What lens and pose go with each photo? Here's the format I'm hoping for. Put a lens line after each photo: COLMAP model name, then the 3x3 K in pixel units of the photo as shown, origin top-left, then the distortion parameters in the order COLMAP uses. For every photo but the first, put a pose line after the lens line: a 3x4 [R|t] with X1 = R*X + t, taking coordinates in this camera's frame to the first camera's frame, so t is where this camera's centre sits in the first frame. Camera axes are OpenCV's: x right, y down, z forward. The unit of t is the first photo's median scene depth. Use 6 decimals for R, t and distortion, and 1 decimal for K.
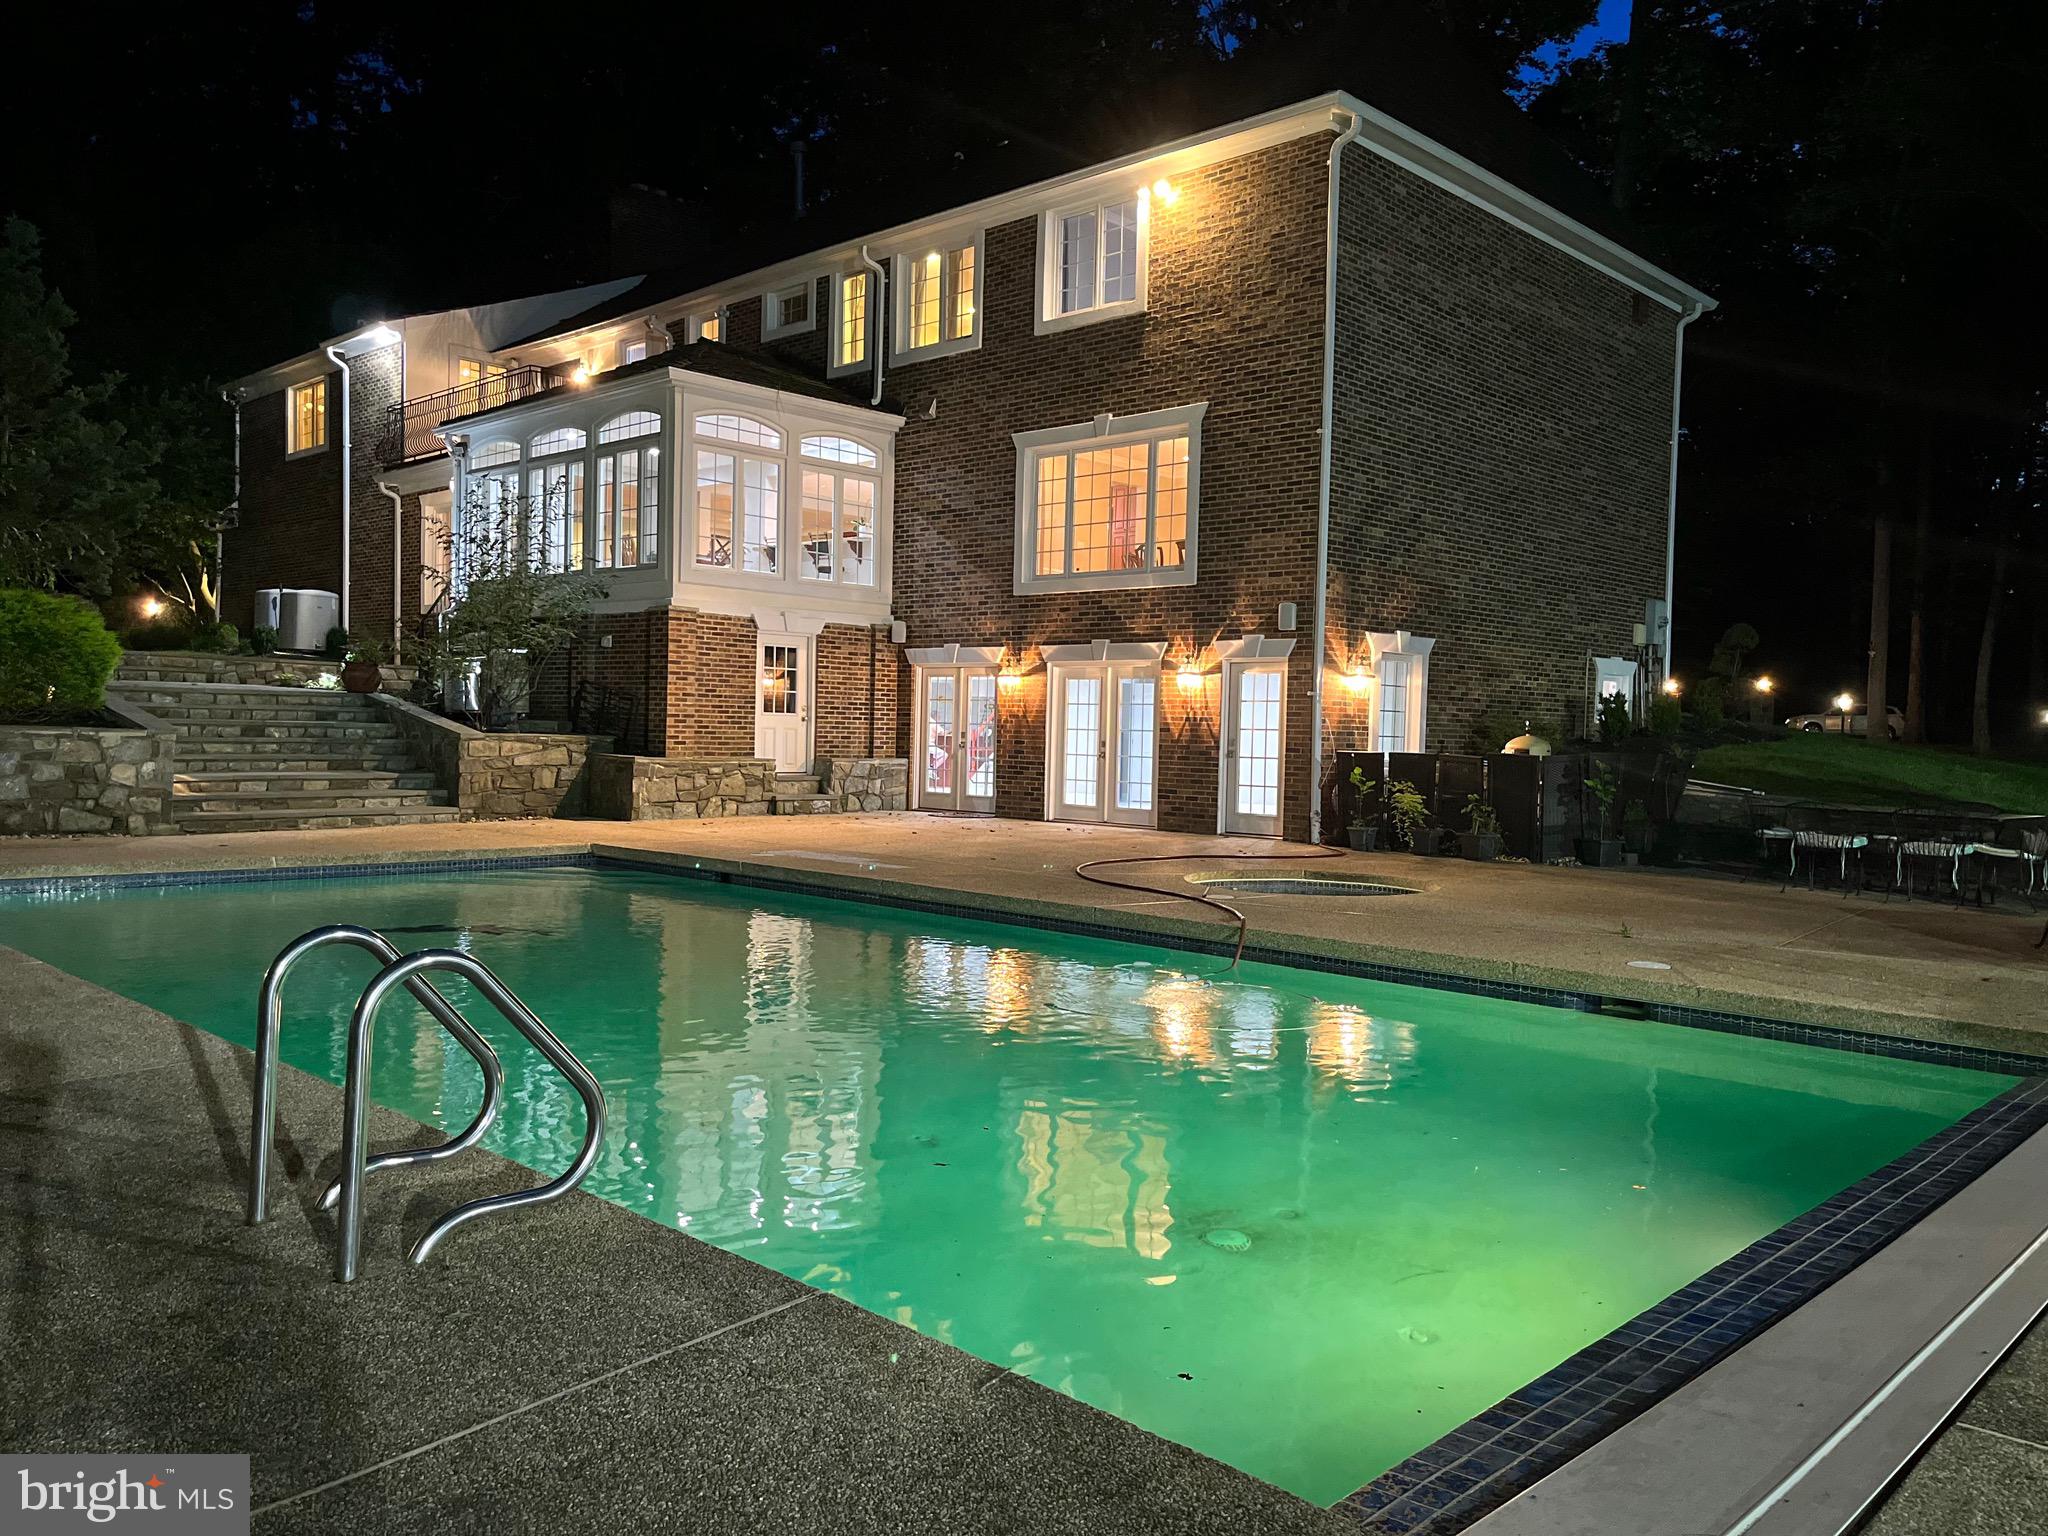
lens RADIAL K [[1552.2, 0, 1034.0], [0, 1552.2, 773.8], [0, 0, 1]] dist [0.042365, -0.073998]
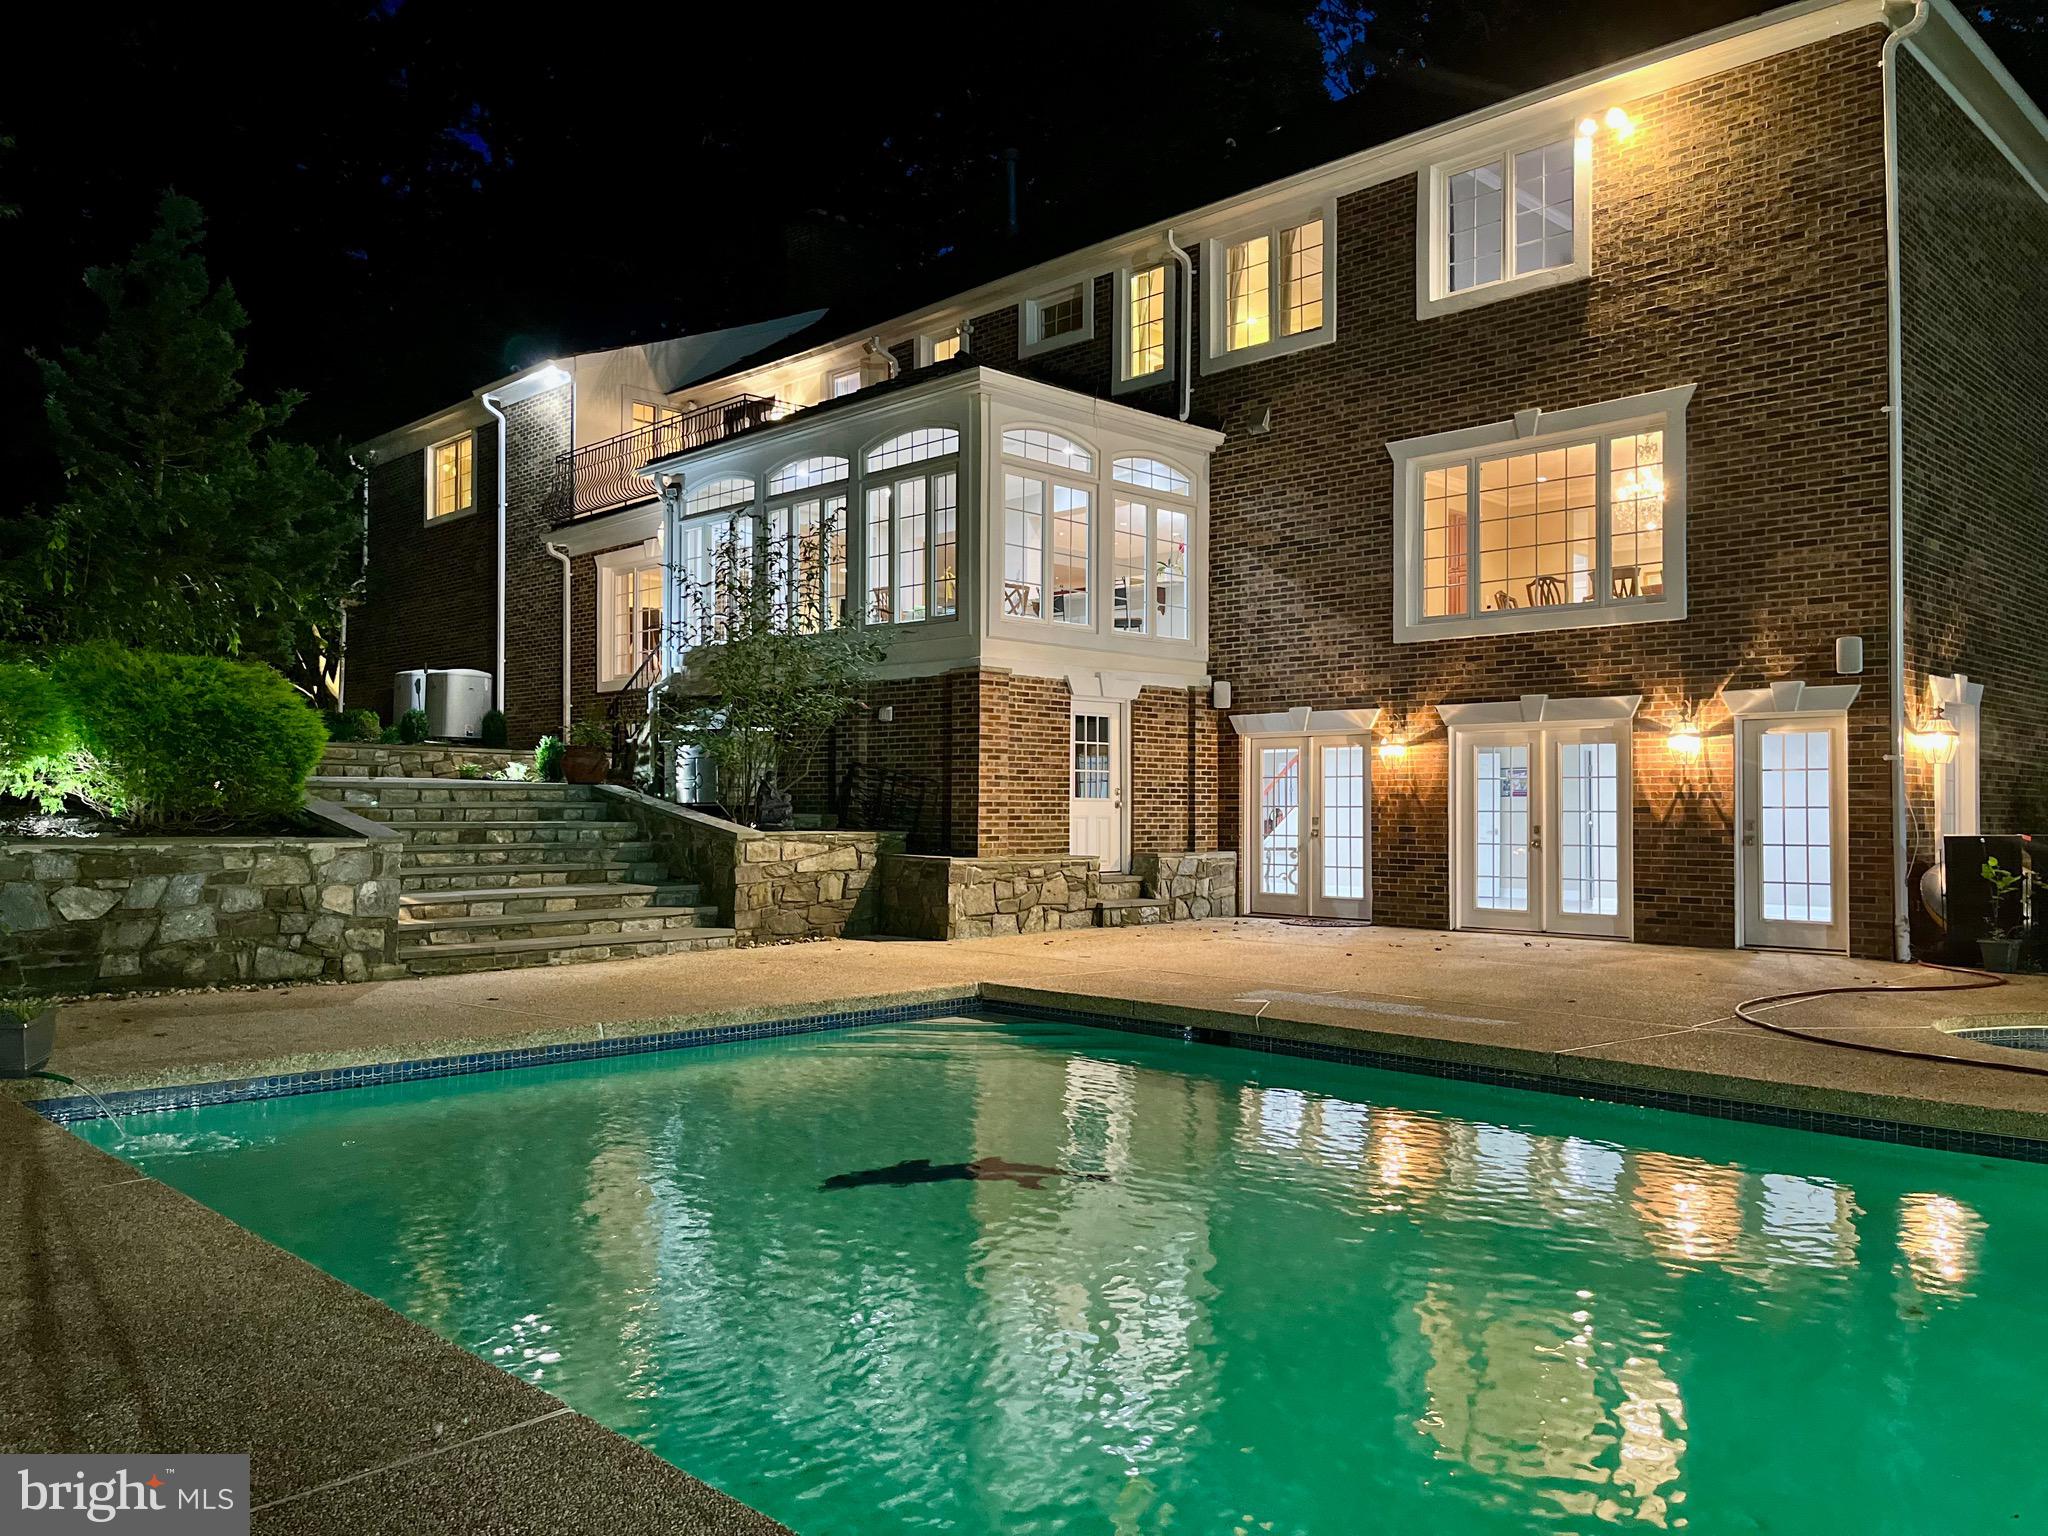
lens RADIAL K [[1552.2, 0, 1031.1], [0, 1552.2, 777.4], [0, 0, 1]] dist [0.042365, -0.073998]
pose [[0.999366, -0.020894, -0.028824, -0.187173], [0.019449, 0.998584, -0.049520, -0.011701], [0.029818, 0.048928, 0.998357, 0.215808]]
